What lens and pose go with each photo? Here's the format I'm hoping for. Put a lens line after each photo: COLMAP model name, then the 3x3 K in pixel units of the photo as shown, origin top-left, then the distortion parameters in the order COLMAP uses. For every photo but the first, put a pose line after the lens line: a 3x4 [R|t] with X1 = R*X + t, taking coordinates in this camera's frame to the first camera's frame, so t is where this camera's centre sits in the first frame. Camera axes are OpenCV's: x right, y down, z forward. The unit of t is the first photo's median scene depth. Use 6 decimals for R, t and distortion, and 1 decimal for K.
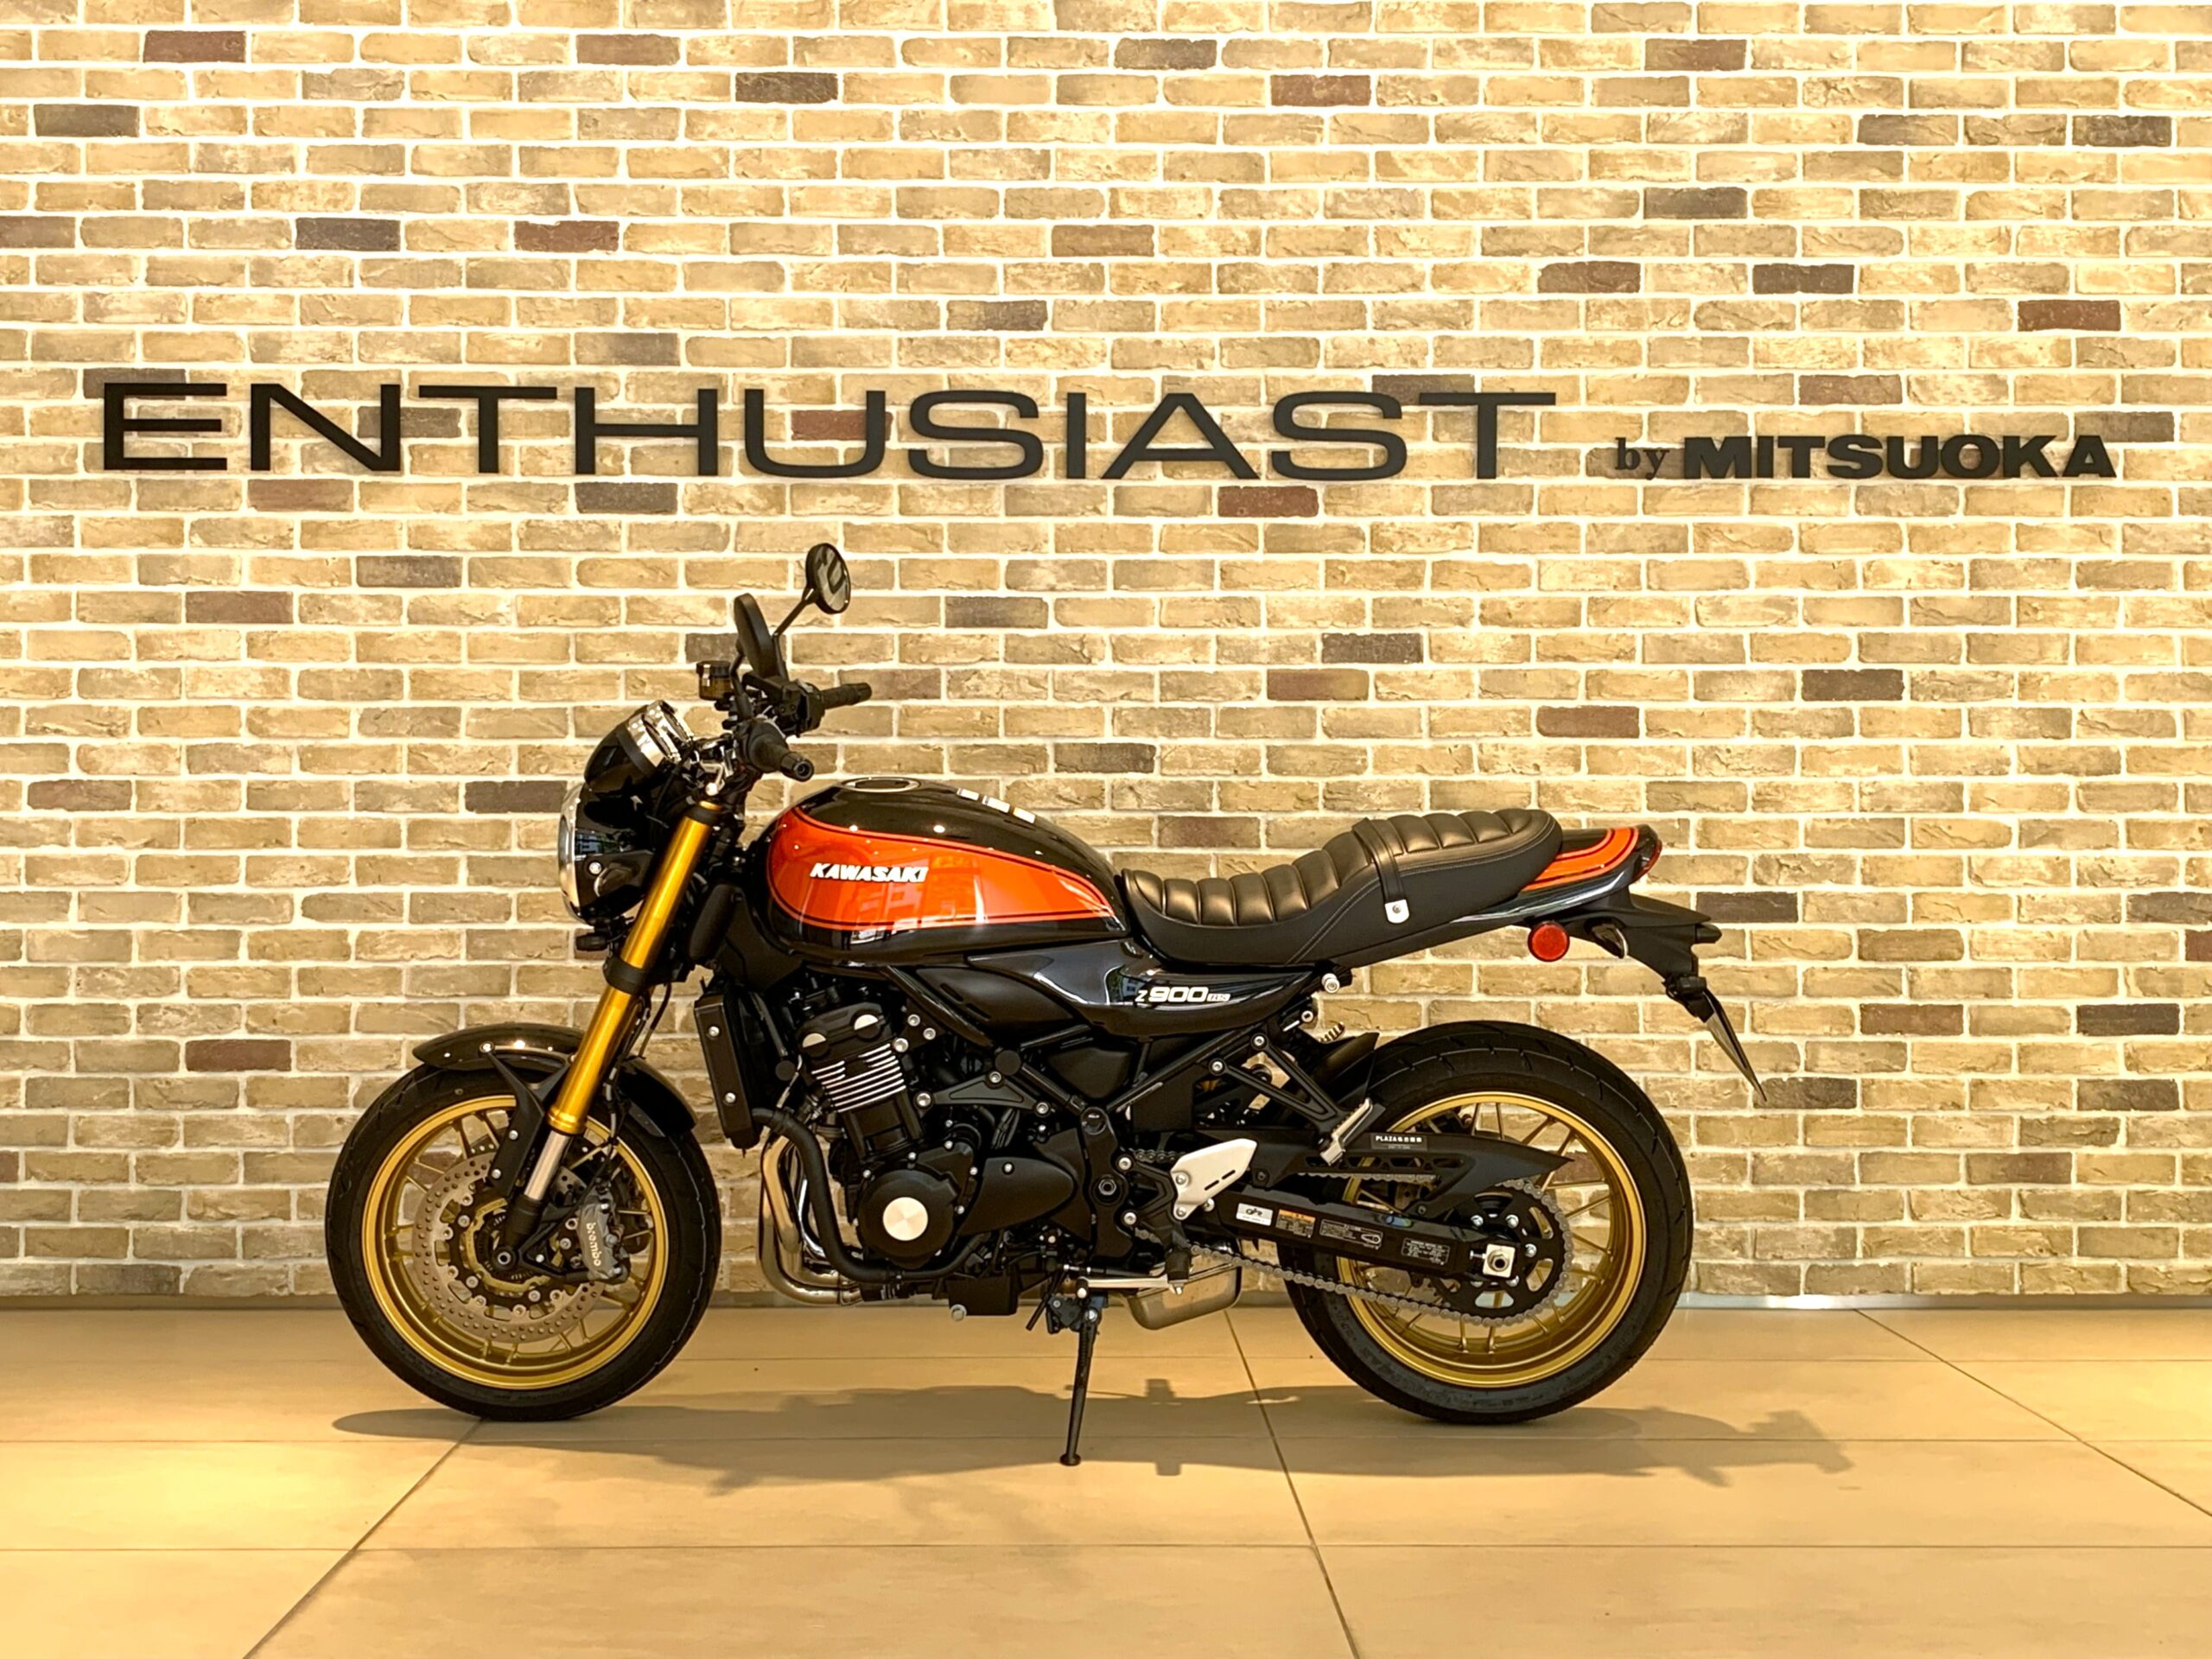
lens RADIAL K [[2613.5, 0, 1070.6], [0, 2613.5, 821.8], [0, 0, 1]] dist [0.032878, 0.000000]
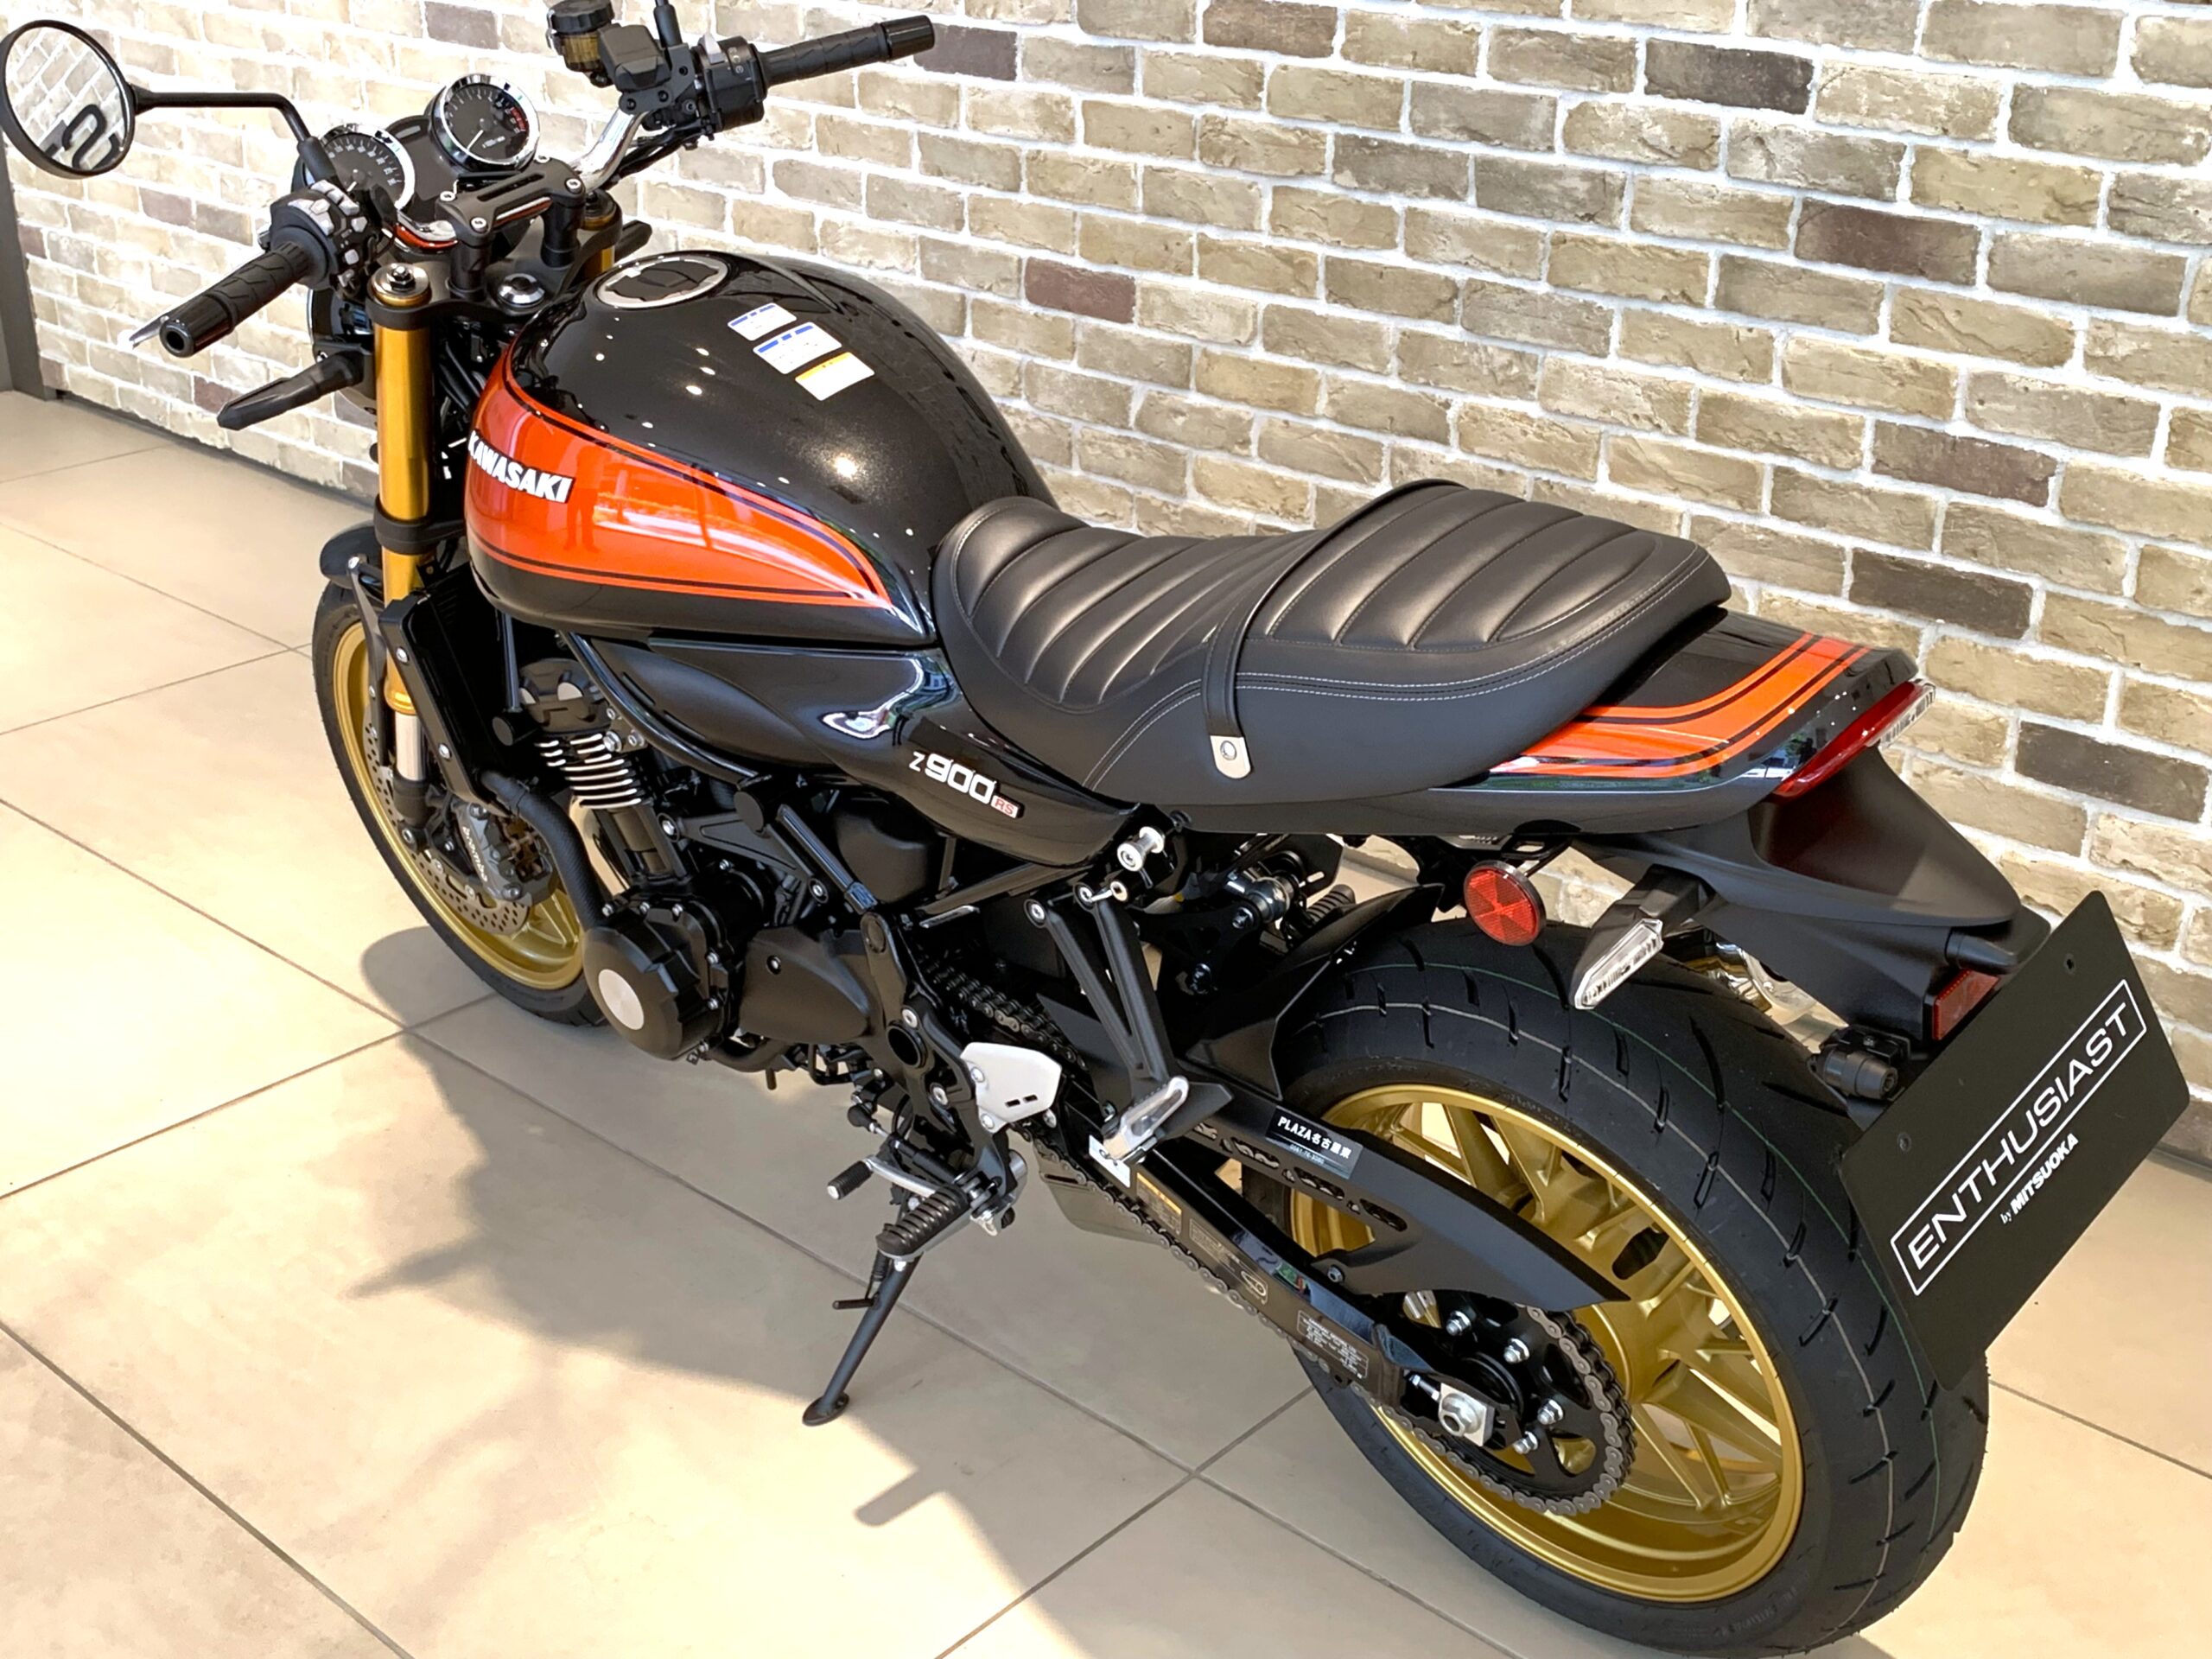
lens RADIAL K [[2613.5, 0, 1107.9], [0, 2613.5, 842.5], [0, 0, 1]] dist [0.032878, 0.000000]
pose [[0.737714, 0.279891, -0.614361, 0.297040], [0.004956, 0.907741, 0.419501, -0.109202], [0.675096, -0.312516, 0.668266, 0.500093]]
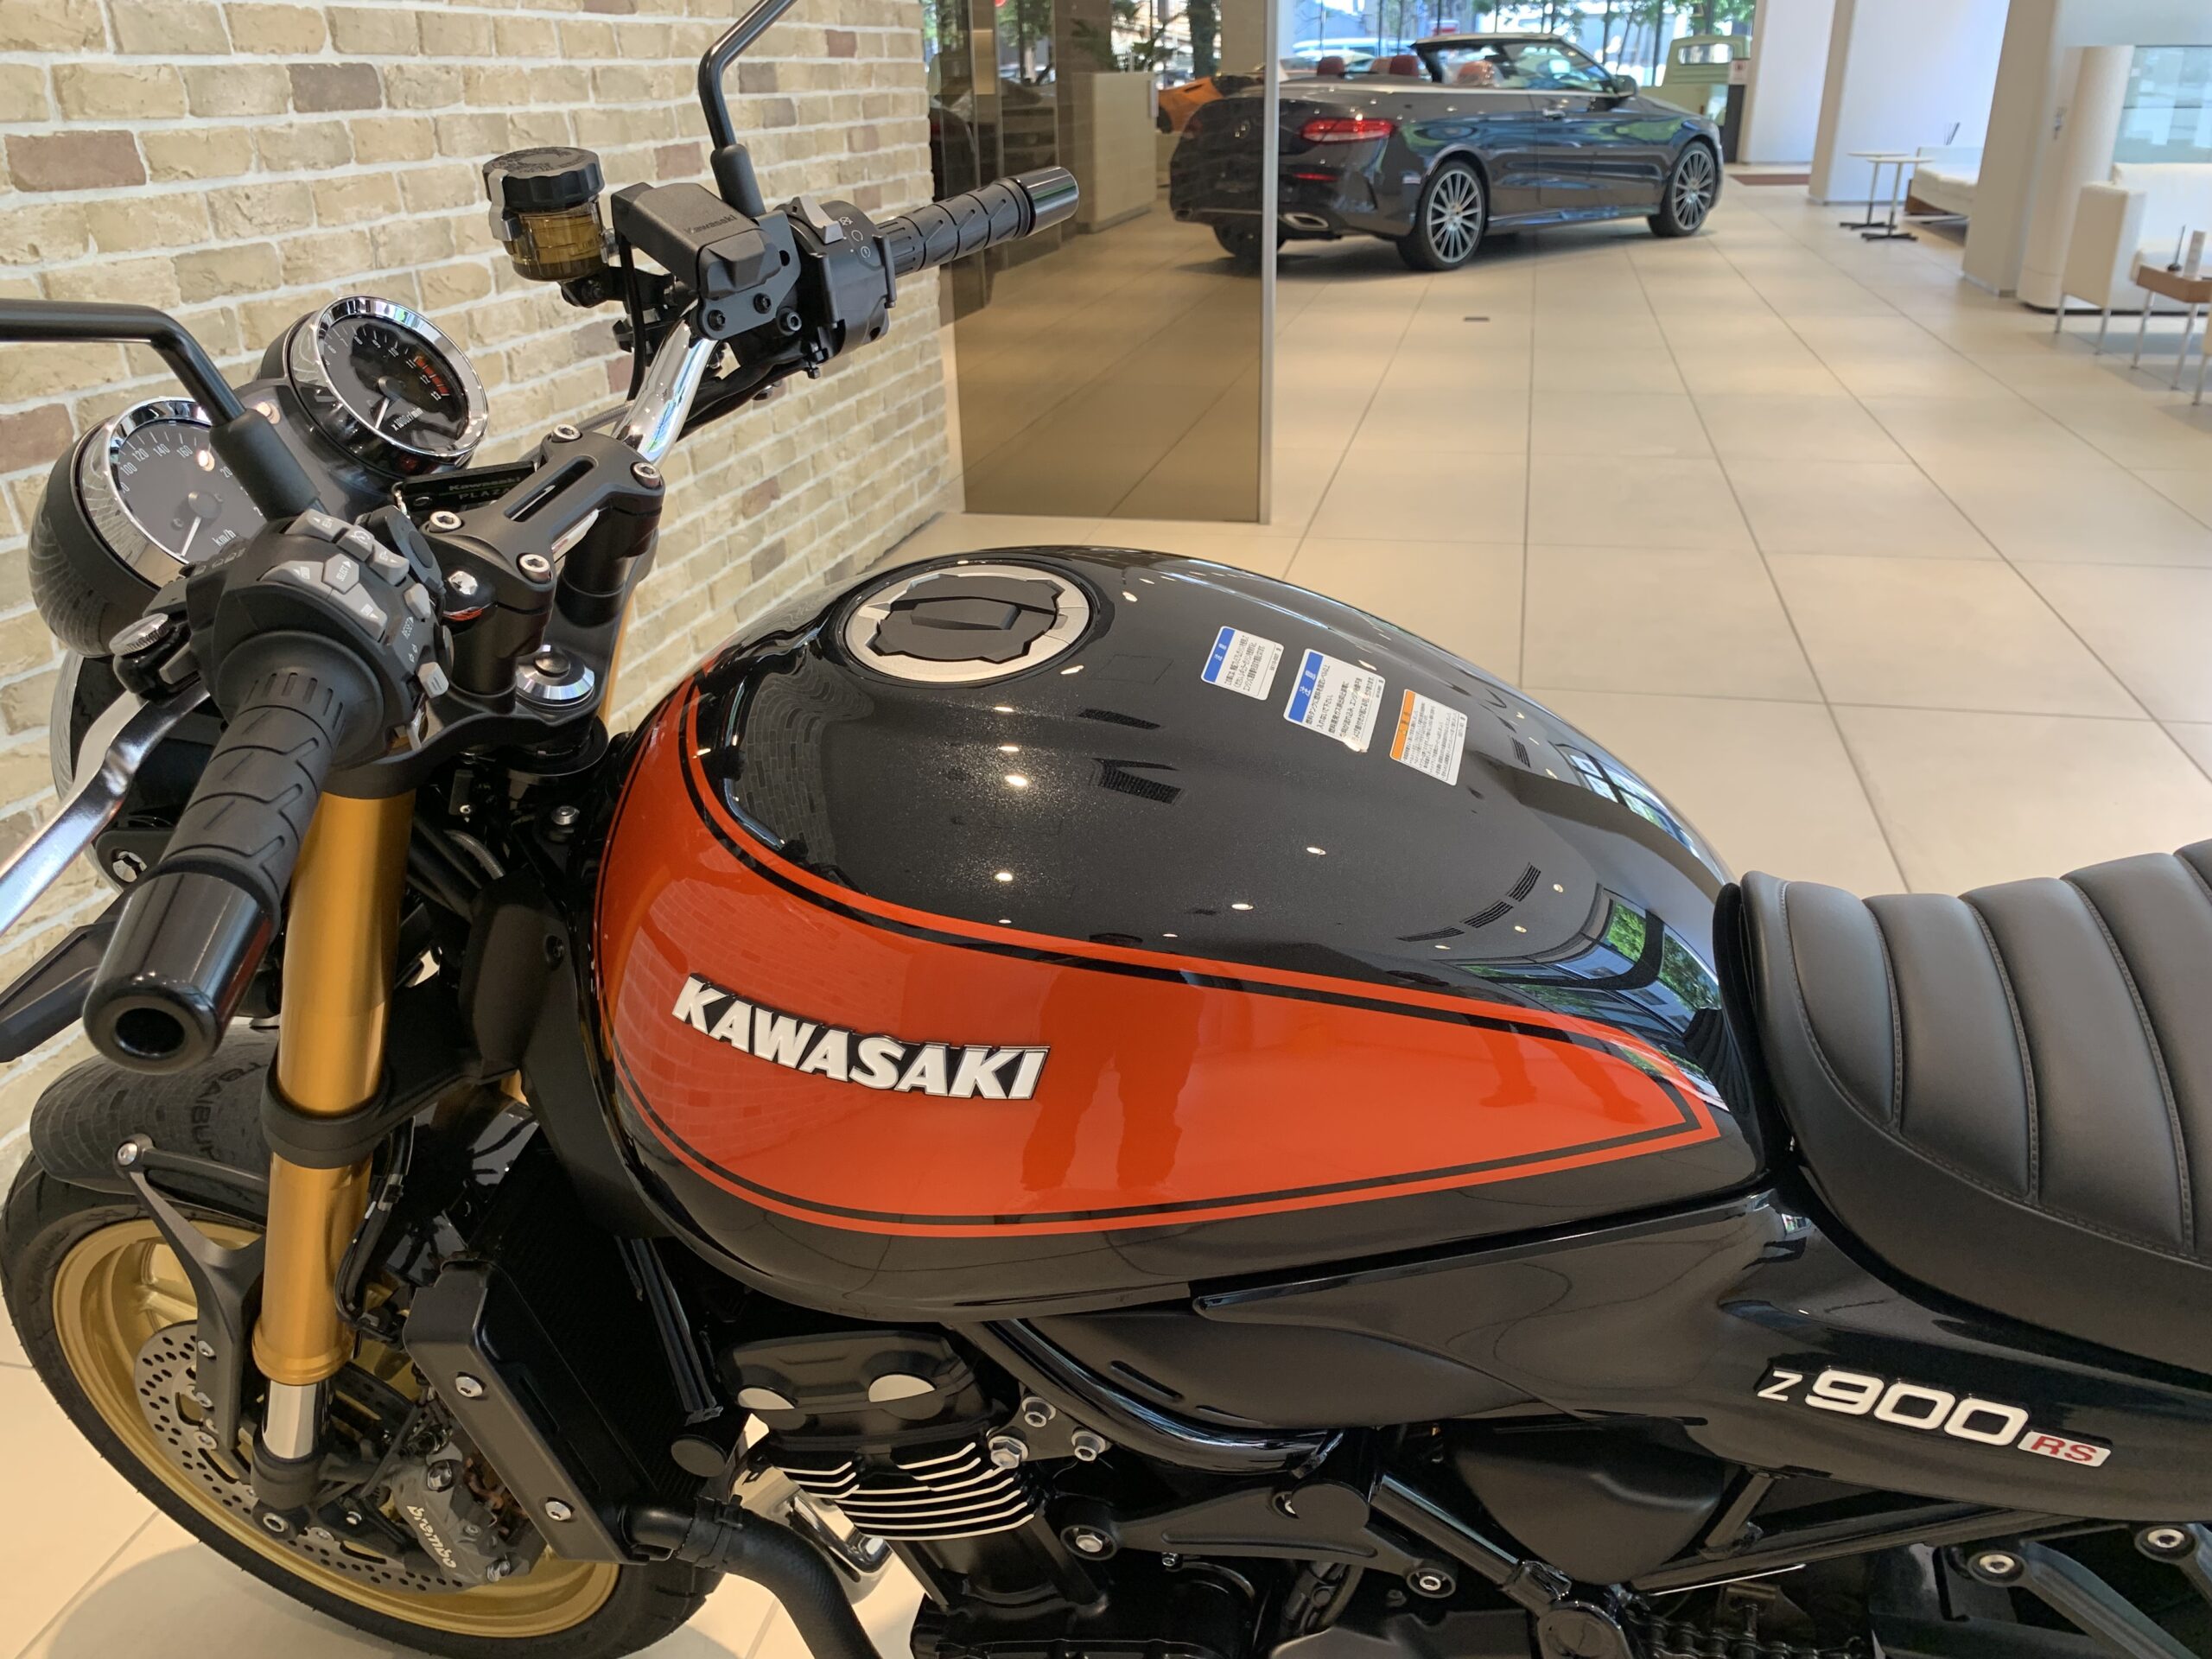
lens RADIAL K [[1707.1, 0, 1113.5], [0, 1707.1, 845.6], [0, 0, 1]] dist [0.019795, -0.021235]
pose [[0.227296, -0.406751, 0.884811, -0.159006], [0.009161, 0.909446, 0.415722, -0.056717], [-0.973783, -0.086386, 0.210439, 0.673685]]
